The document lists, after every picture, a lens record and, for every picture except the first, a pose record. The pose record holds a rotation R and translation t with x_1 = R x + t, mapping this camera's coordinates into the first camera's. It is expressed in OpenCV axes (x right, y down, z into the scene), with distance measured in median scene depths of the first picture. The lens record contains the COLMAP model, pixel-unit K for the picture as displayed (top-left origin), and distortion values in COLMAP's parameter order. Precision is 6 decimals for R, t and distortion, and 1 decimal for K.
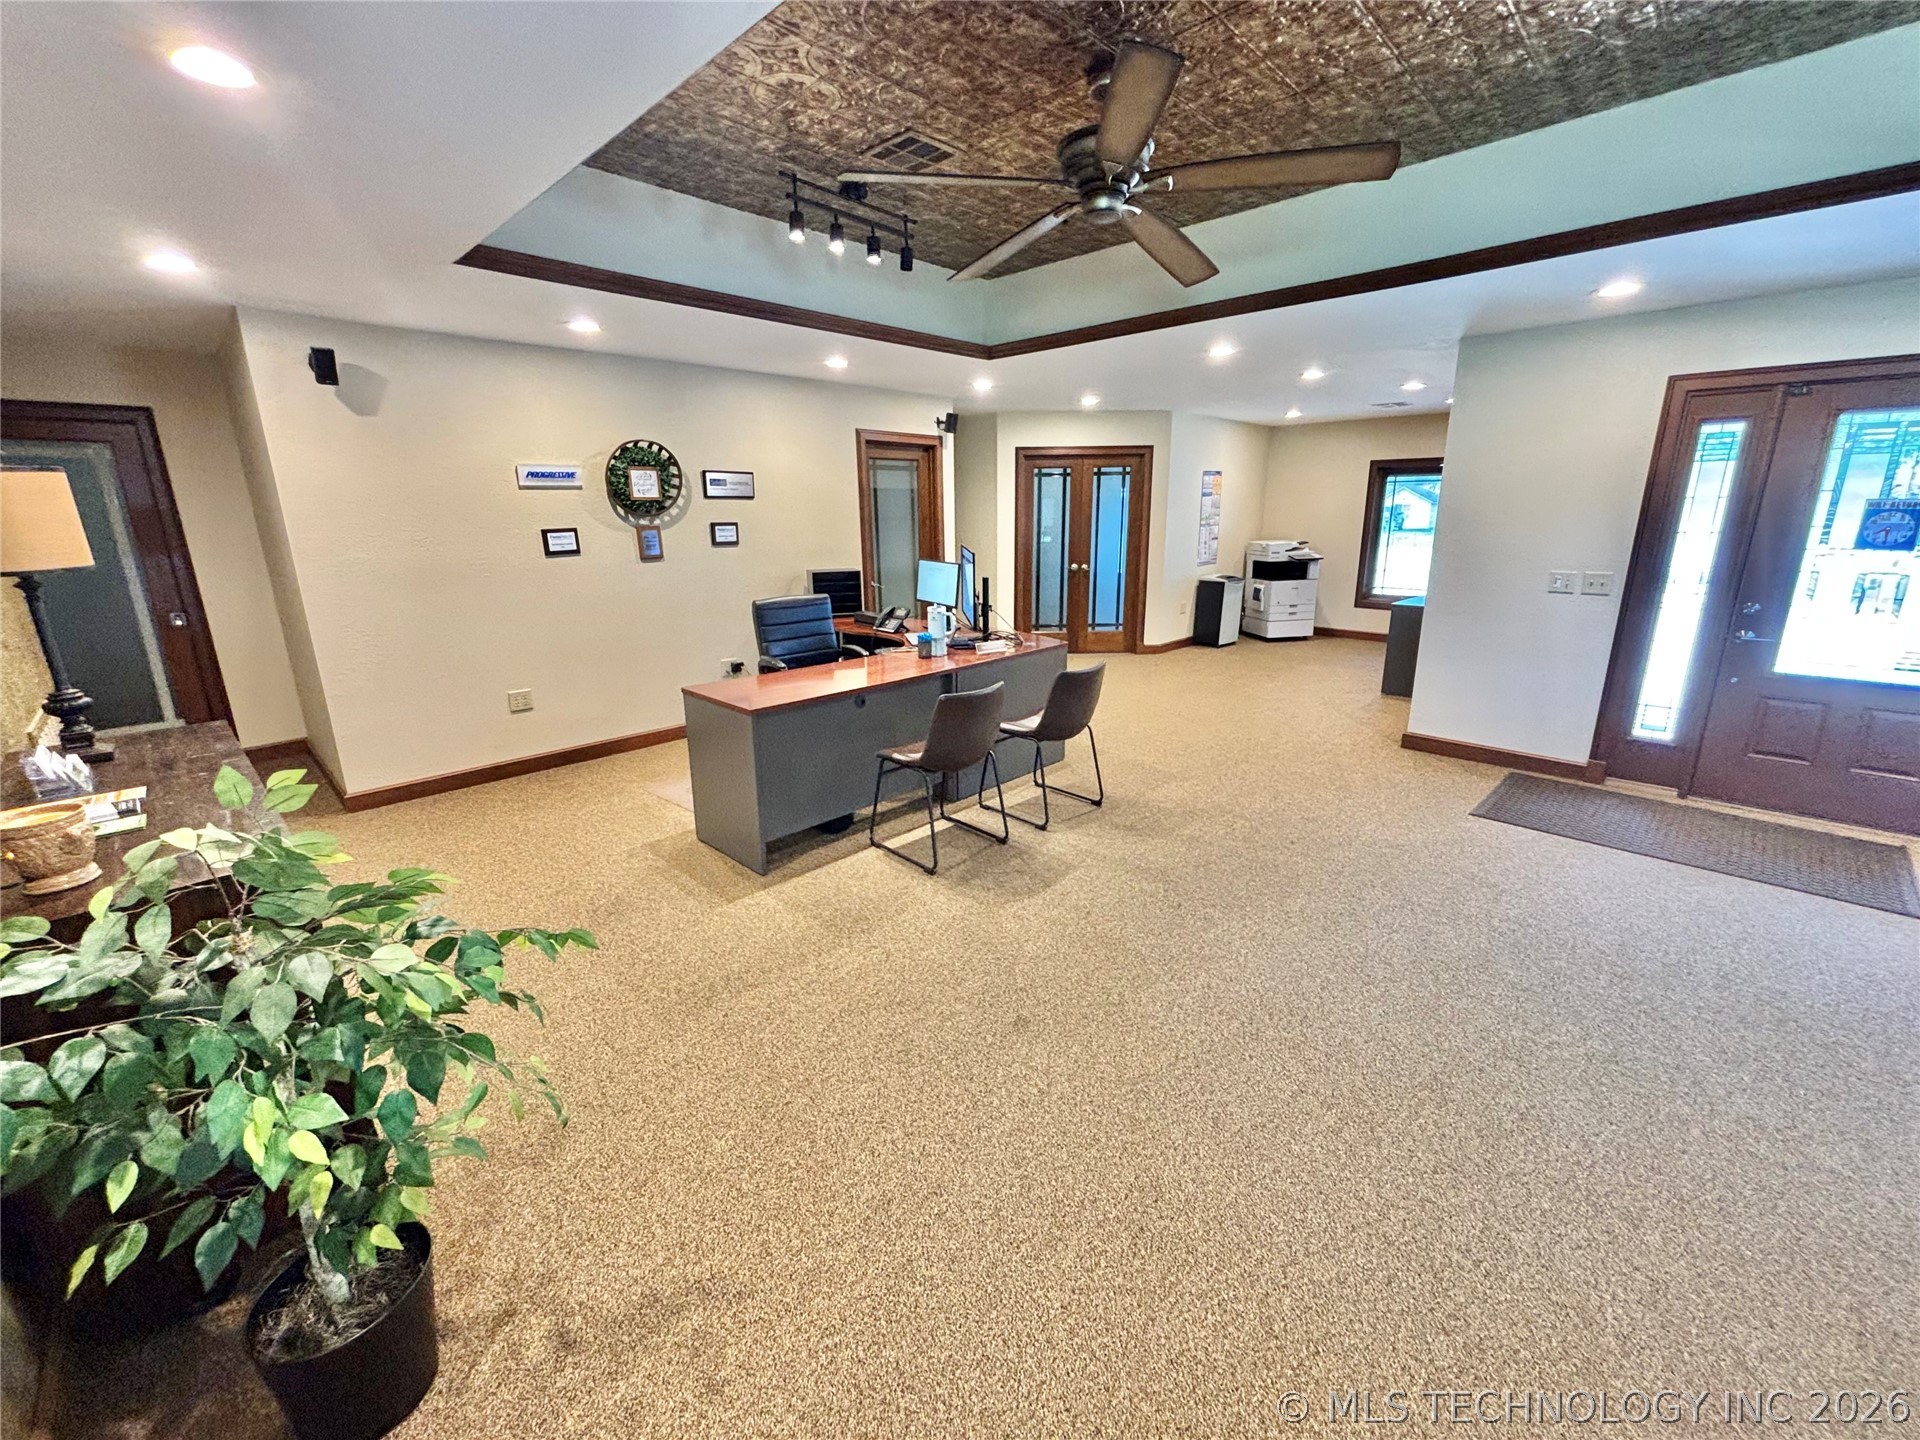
lens RADIAL K [[773.1, 0, 961.8], [0, 773.1, 711.5], [0, 0, 1]] dist [0.001874, -0.000821]
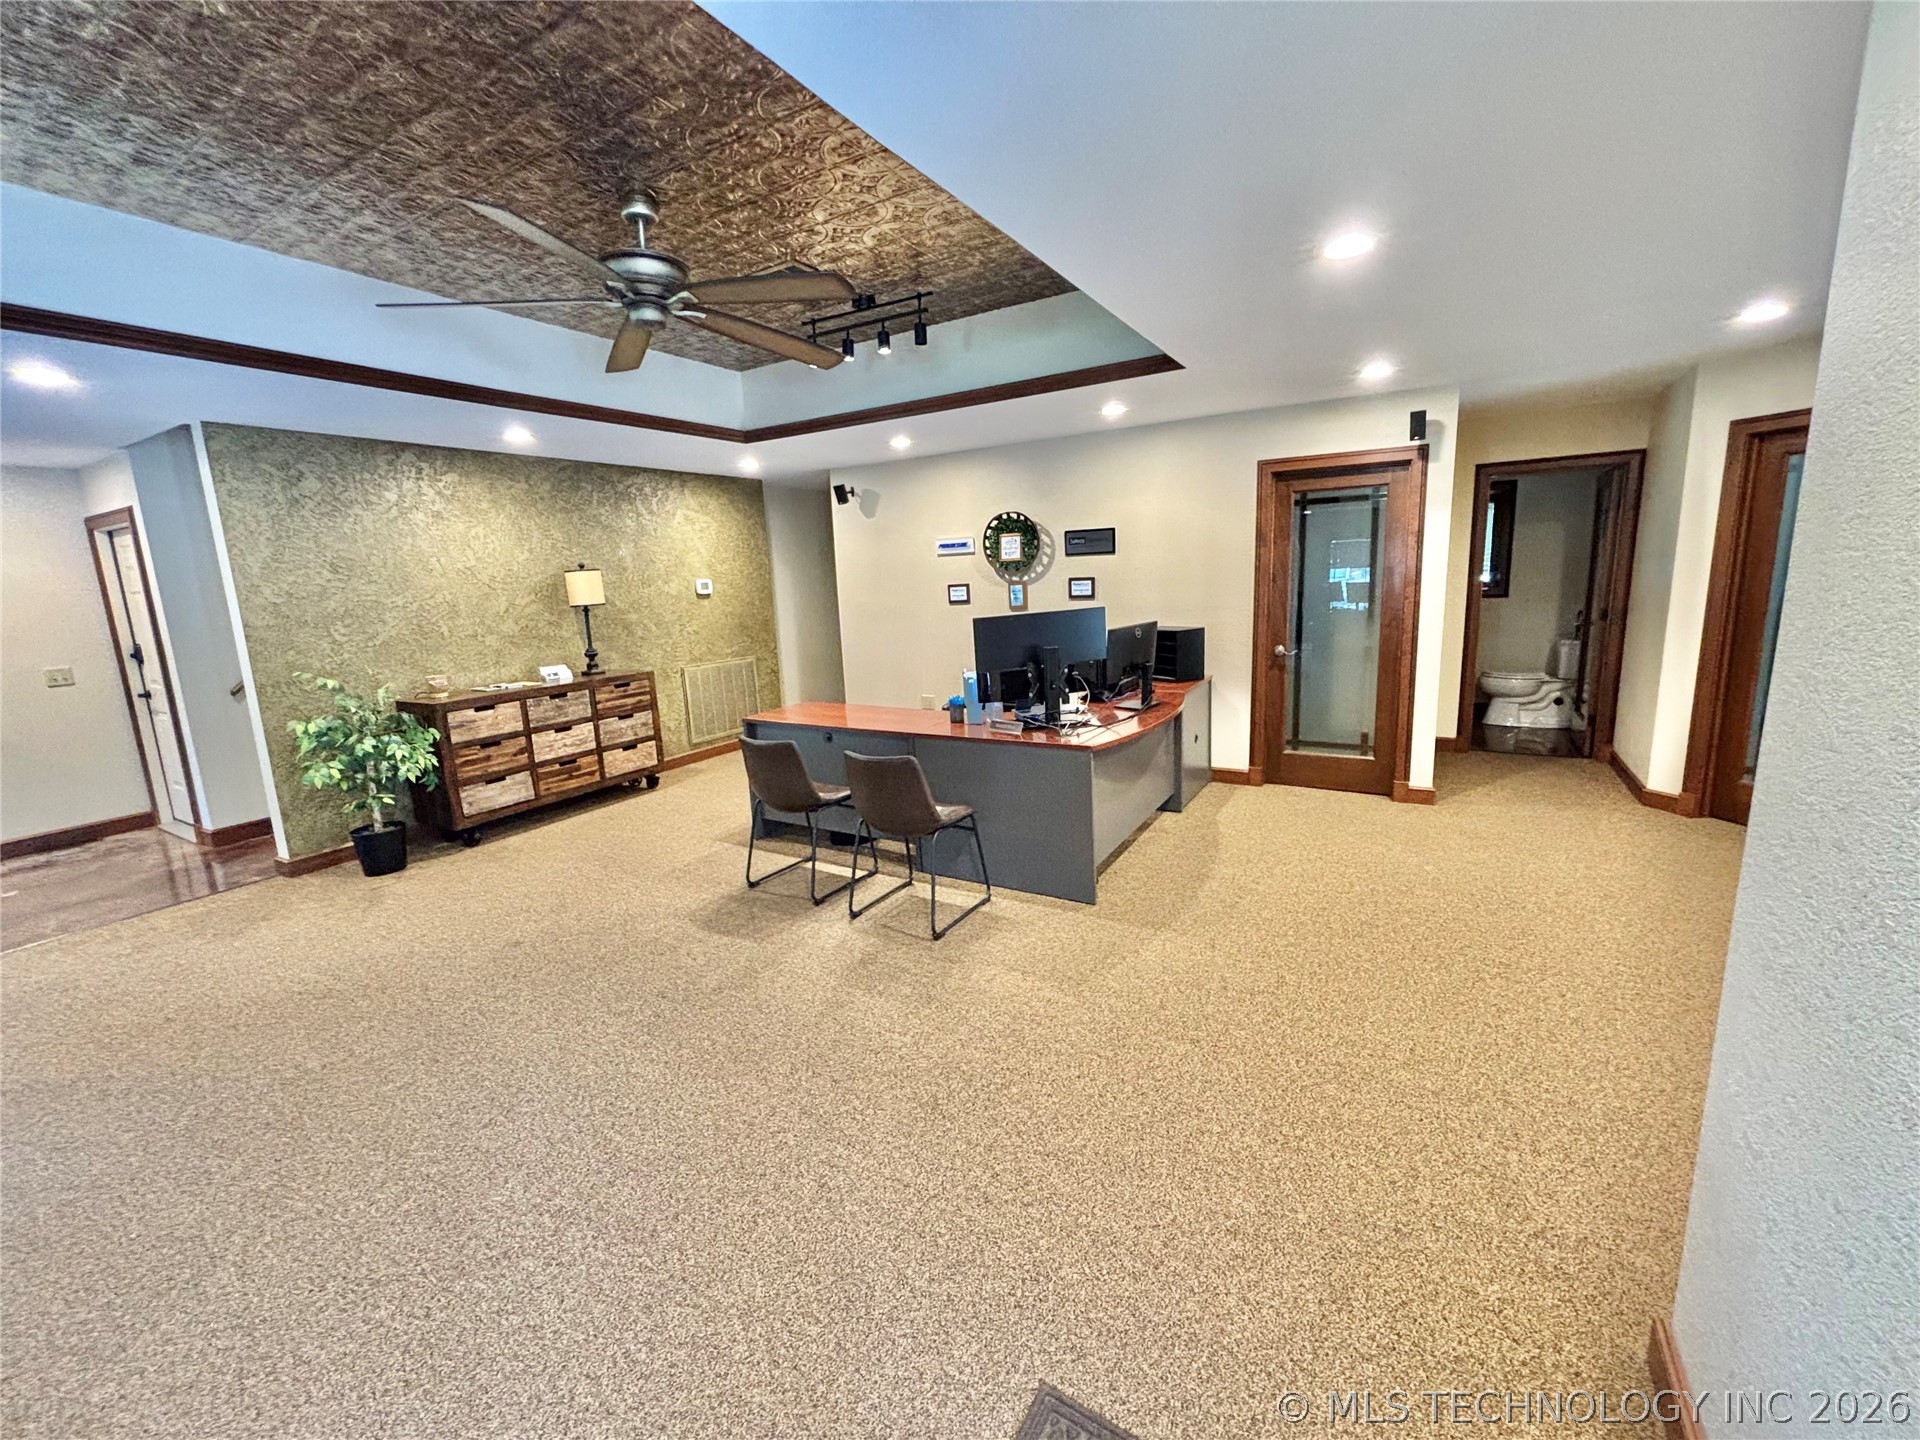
lens RADIAL K [[773.1, 0, 964.4], [0, 773.1, 719.4], [0, 0, 1]] dist [0.001874, -0.000821]
pose [[0.235245, 0.181800, -0.954782, 0.739865], [-0.207439, 0.969107, 0.133417, -0.173180], [0.949541, 0.166673, 0.265690, 0.632281]]
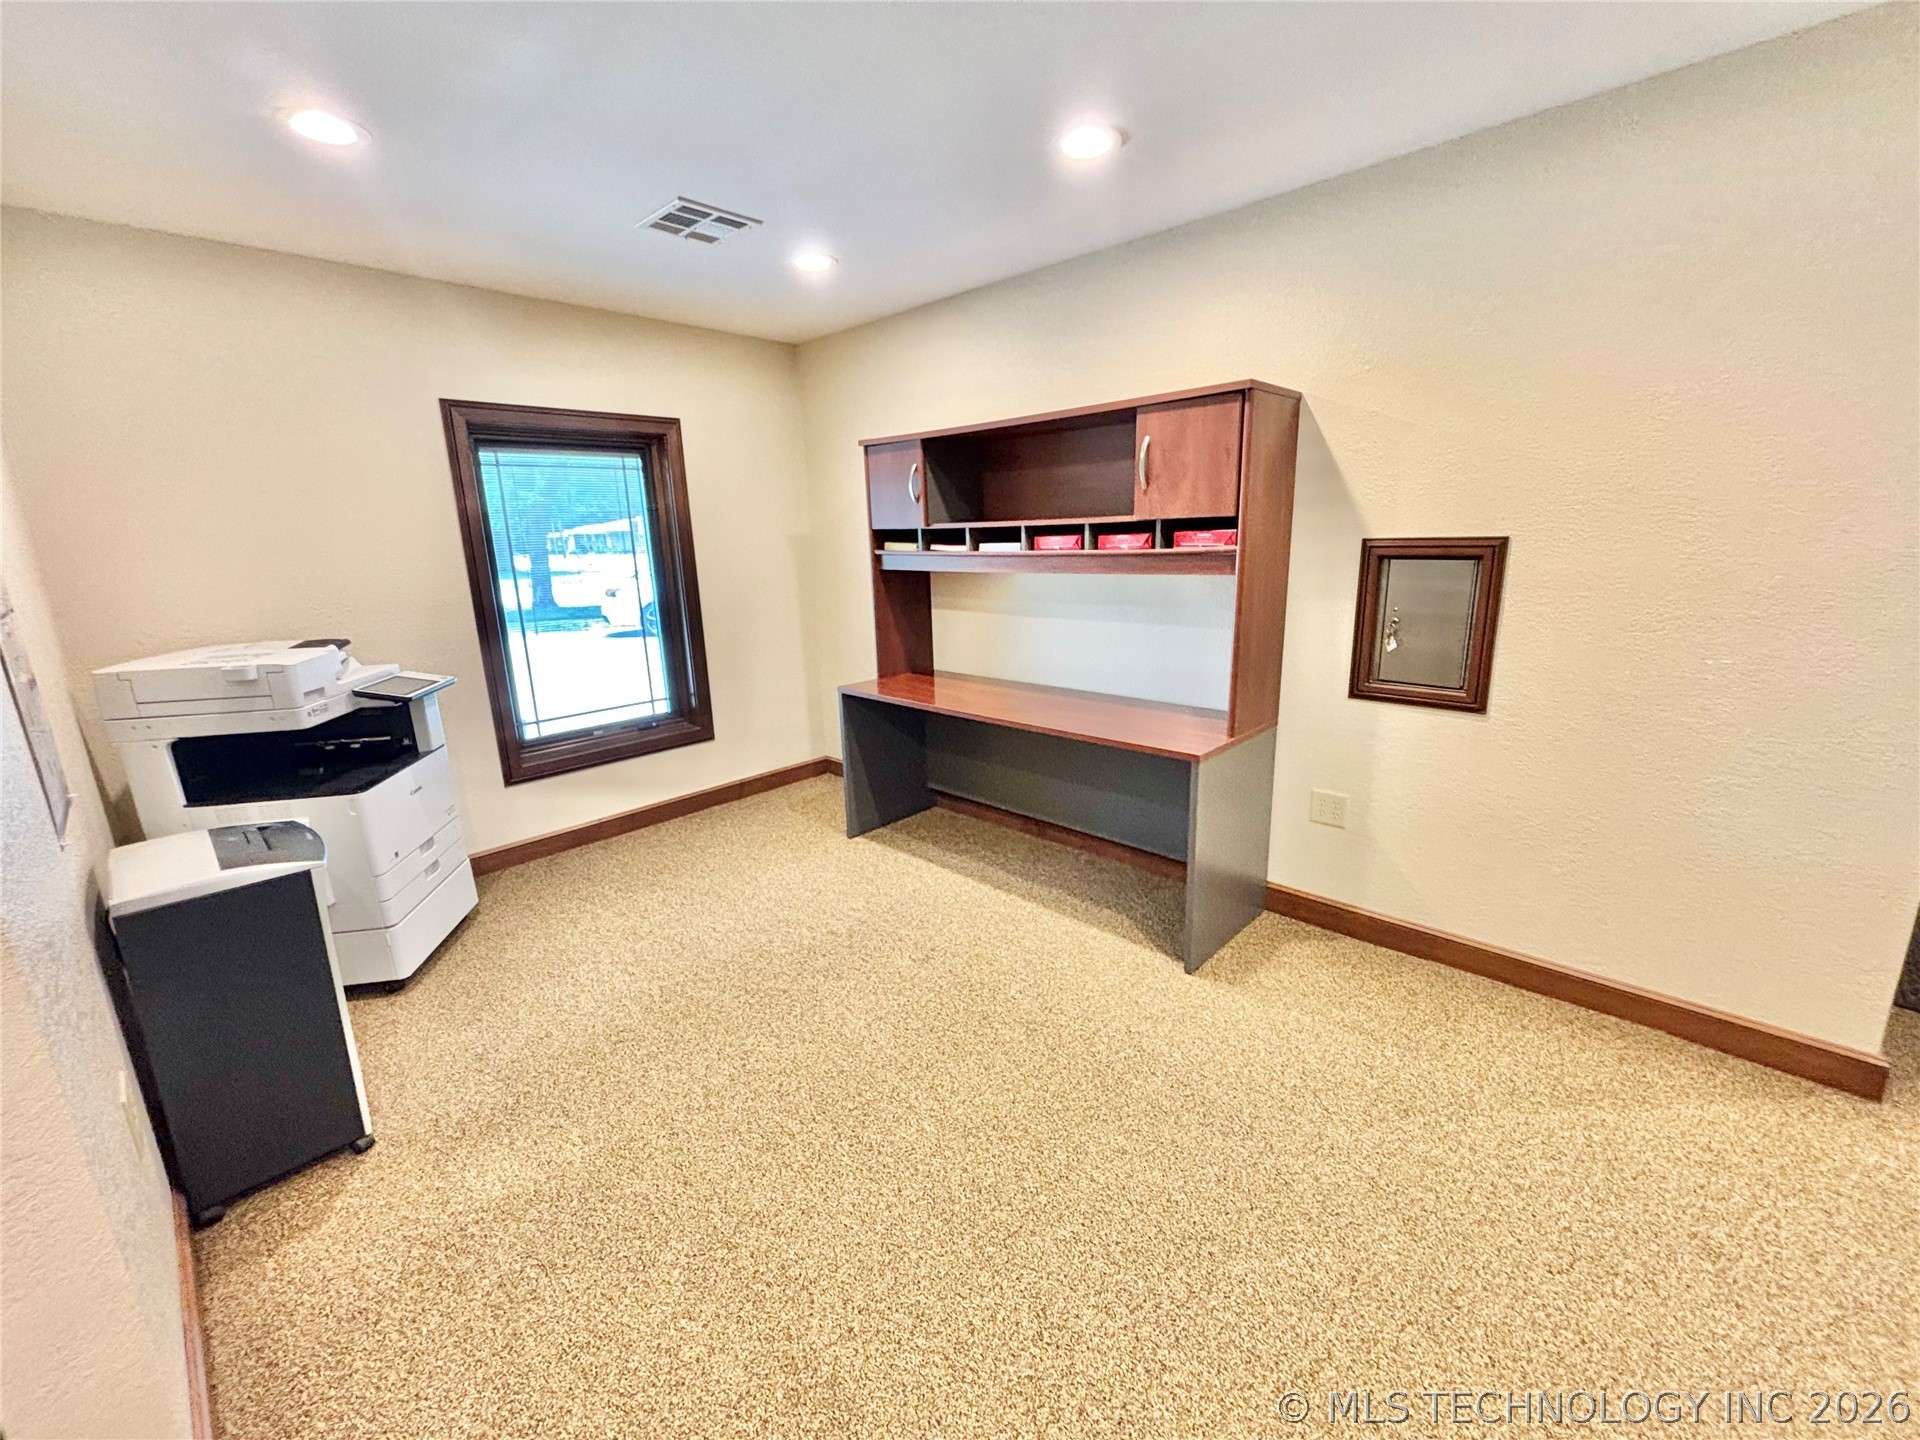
lens RADIAL K [[773.1, 0, 970.6], [0, 773.1, 712.5], [0, 0, 1]] dist [0.001874, -0.000821]
pose [[-0.019593, -0.220871, 0.975106, 0.242716], [0.280713, 0.934848, 0.217393, -0.337016], [-0.959592, 0.277984, 0.043685, 1.349419]]
